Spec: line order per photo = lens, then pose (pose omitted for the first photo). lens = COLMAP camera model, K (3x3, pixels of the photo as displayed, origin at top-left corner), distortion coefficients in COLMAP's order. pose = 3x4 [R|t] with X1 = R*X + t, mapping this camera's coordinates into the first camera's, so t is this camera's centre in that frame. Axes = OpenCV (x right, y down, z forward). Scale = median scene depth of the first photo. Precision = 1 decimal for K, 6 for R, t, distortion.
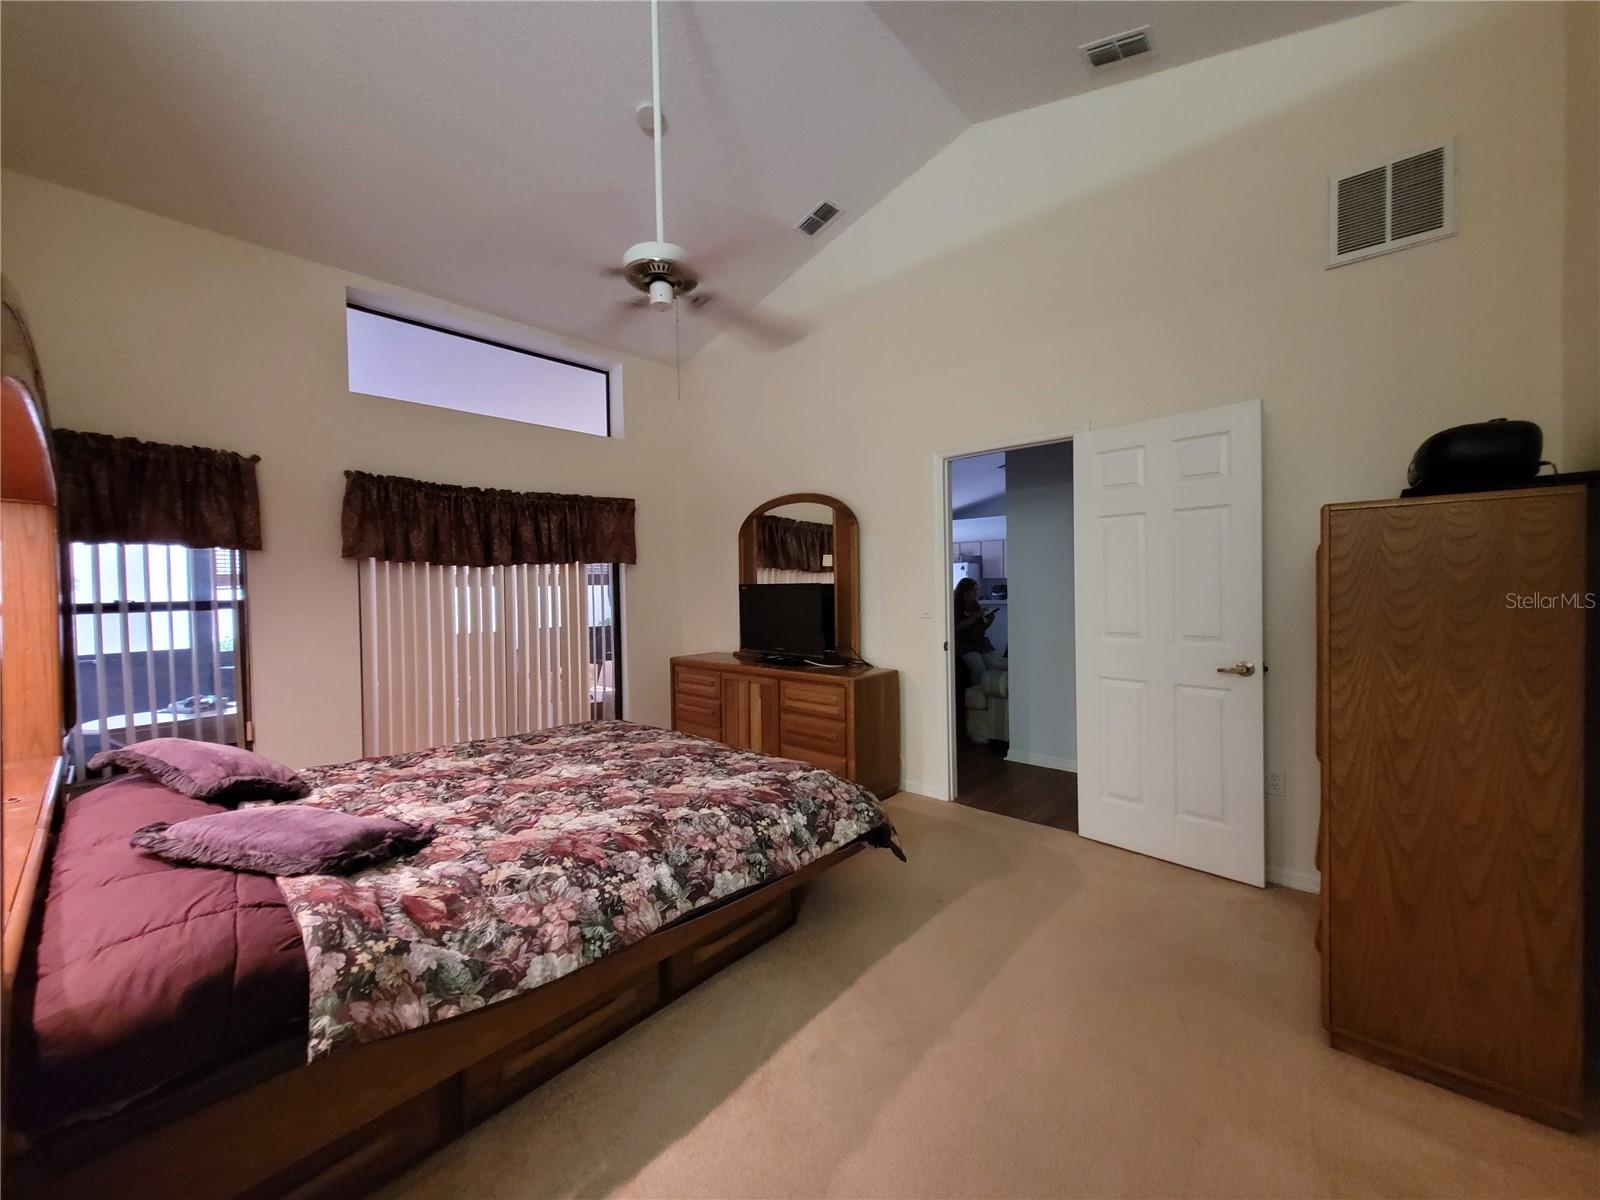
lens RADIAL K [[627.0, 0, 799.3], [0, 627.0, 592.3], [0, 0, 1]] dist [0.002345, -0.000314]
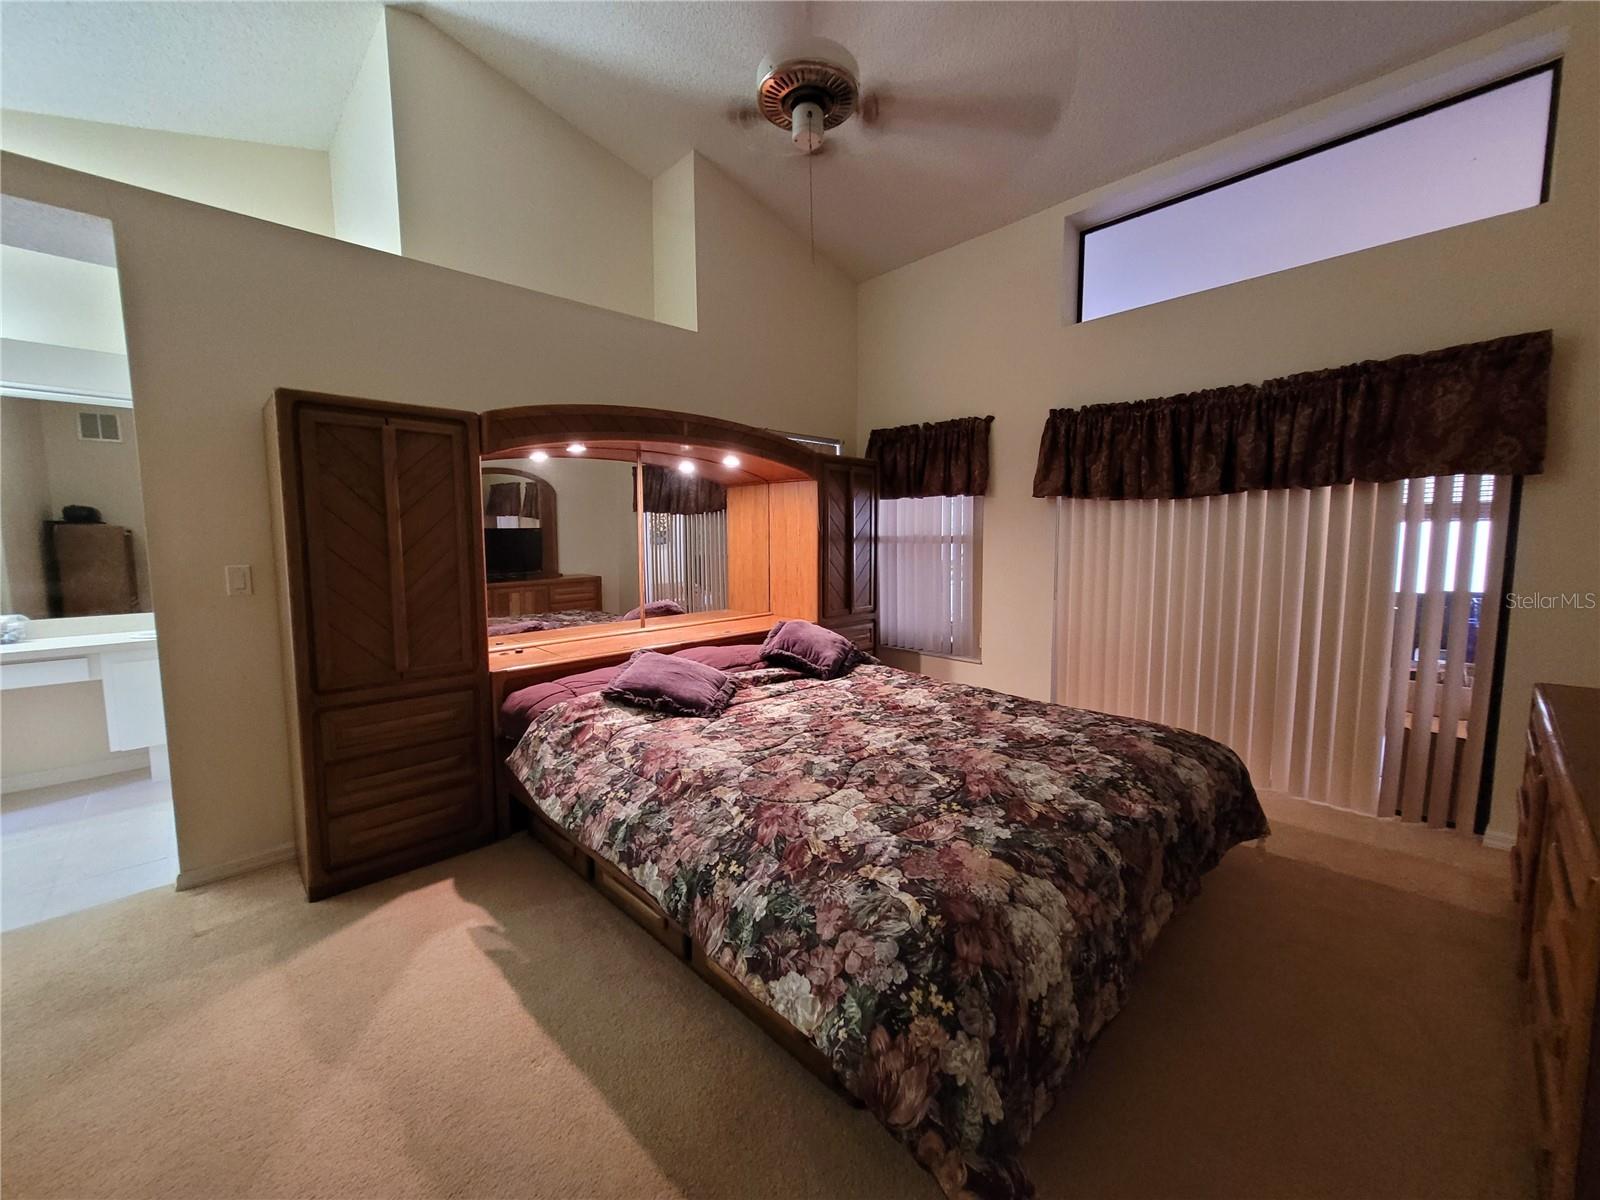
lens RADIAL K [[627.0, 0, 795.4], [0, 627.0, 598.7], [0, 0, 1]] dist [0.002345, -0.000314]
pose [[-0.083877, 0.114199, -0.989911, 0.536036], [-0.002770, 0.993381, 0.114834, -0.010307], [0.996472, 0.012374, -0.083006, 1.011214]]
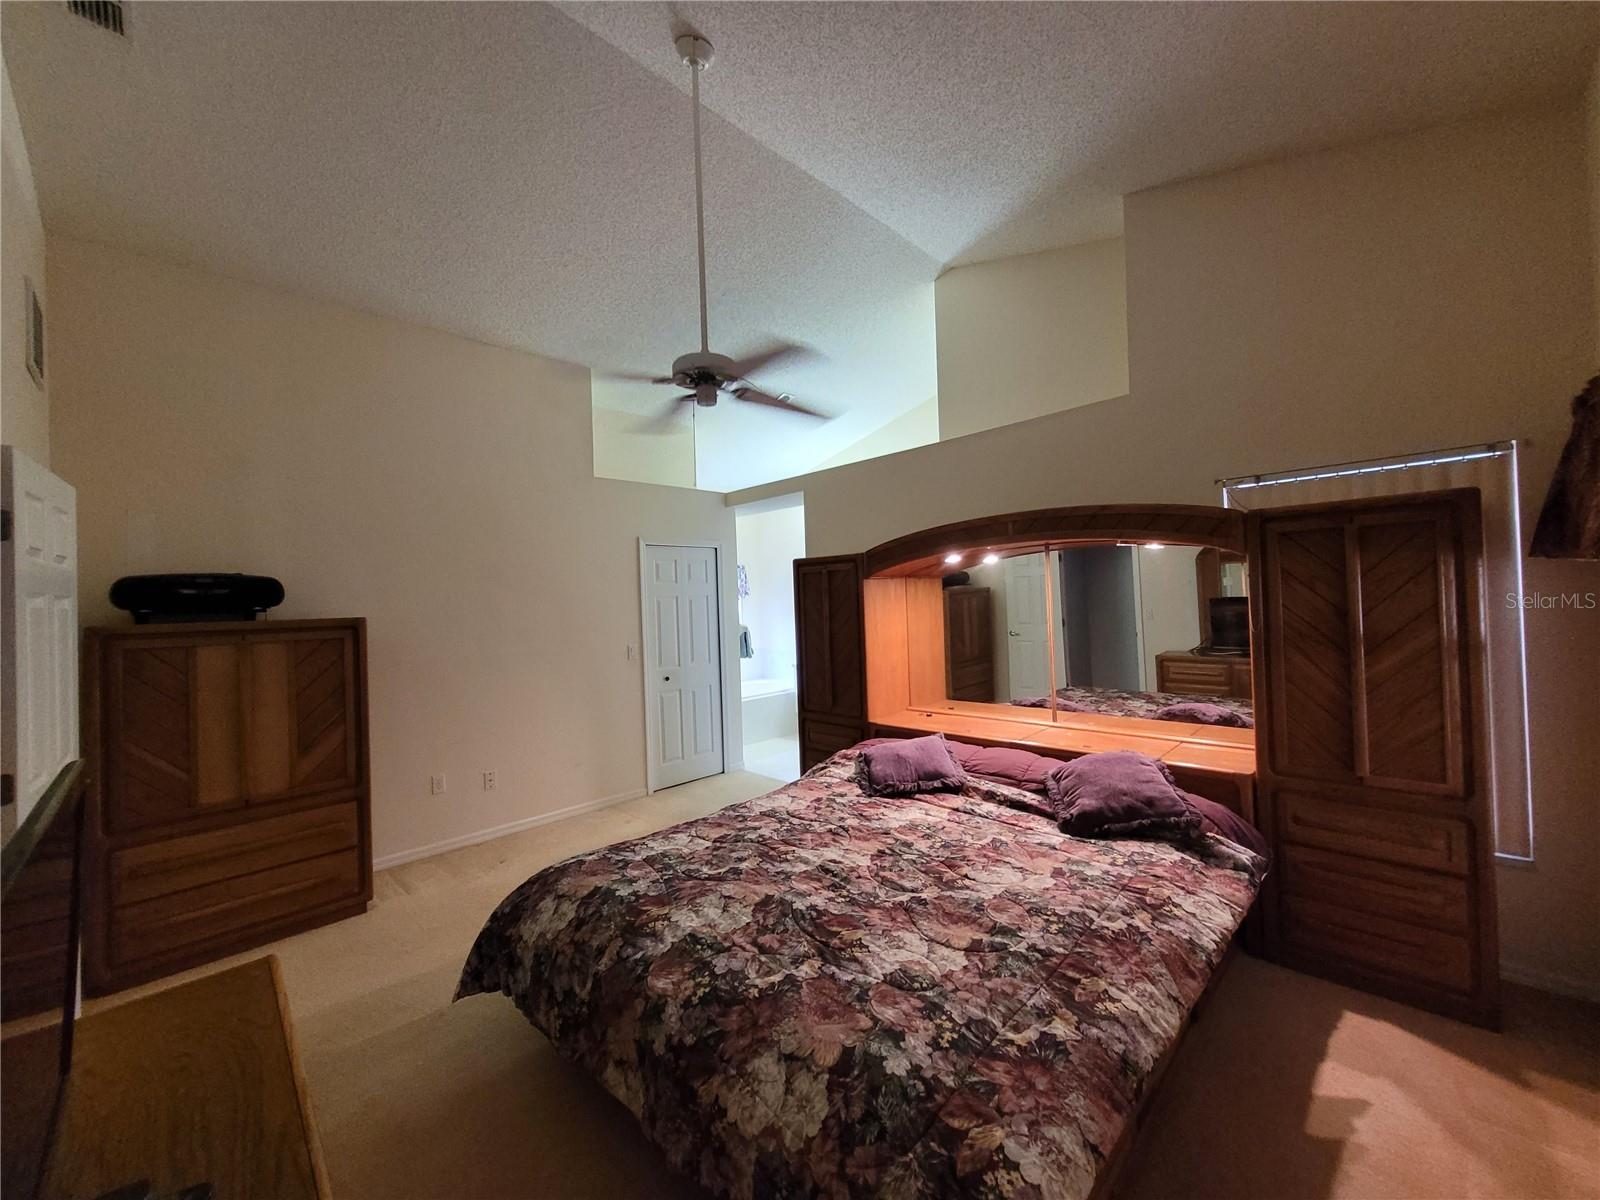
lens RADIAL K [[627.0, 0, 798.7], [0, 627.0, 600.8], [0, 0, 1]] dist [0.002345, -0.000314]
pose [[-0.997219, 0.044663, 0.059655, -0.409295], [0.045855, 0.998772, 0.018751, -0.108119], [-0.058744, 0.021434, -0.998043, 2.024360]]
